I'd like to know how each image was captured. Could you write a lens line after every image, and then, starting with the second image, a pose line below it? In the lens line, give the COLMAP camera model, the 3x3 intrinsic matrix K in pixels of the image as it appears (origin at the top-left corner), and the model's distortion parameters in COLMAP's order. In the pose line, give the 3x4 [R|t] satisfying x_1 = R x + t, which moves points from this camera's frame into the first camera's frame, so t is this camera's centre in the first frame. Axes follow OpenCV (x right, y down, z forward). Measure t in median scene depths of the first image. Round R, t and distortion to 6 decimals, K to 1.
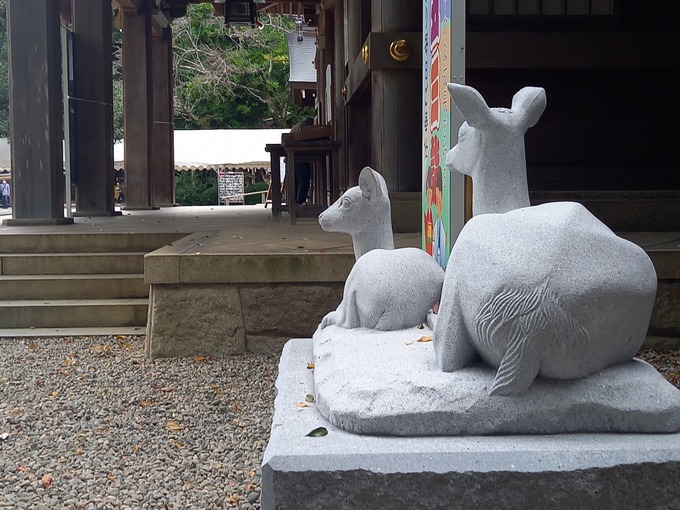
lens RADIAL K [[1012.5, 0, 340.0], [0, 1012.5, 255.0], [0, 0, 1]] dist [0.012400, -0.010914]
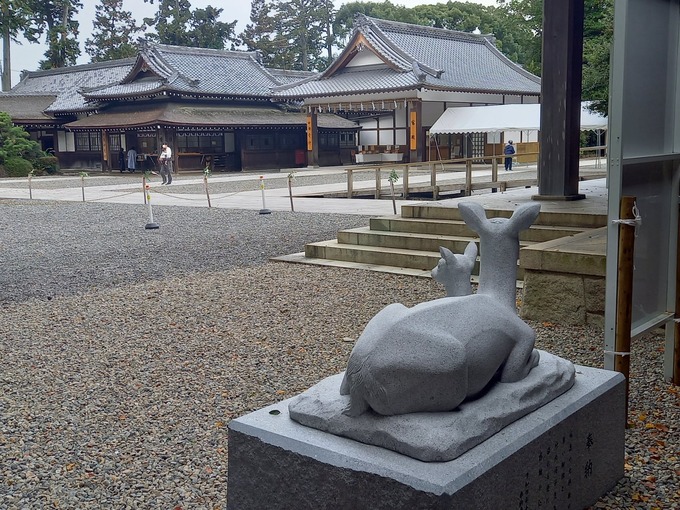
lens RADIAL K [[779.0, 0, 340.0], [0, 779.0, 255.0], [0, 0, 1]] dist [0.021030, 0.015879]
pose [[0.739642, 0.091357, -0.666771, 0.358744], [-0.030230, 0.994254, 0.102693, -0.096472], [0.672321, -0.055800, 0.738154, 0.003167]]
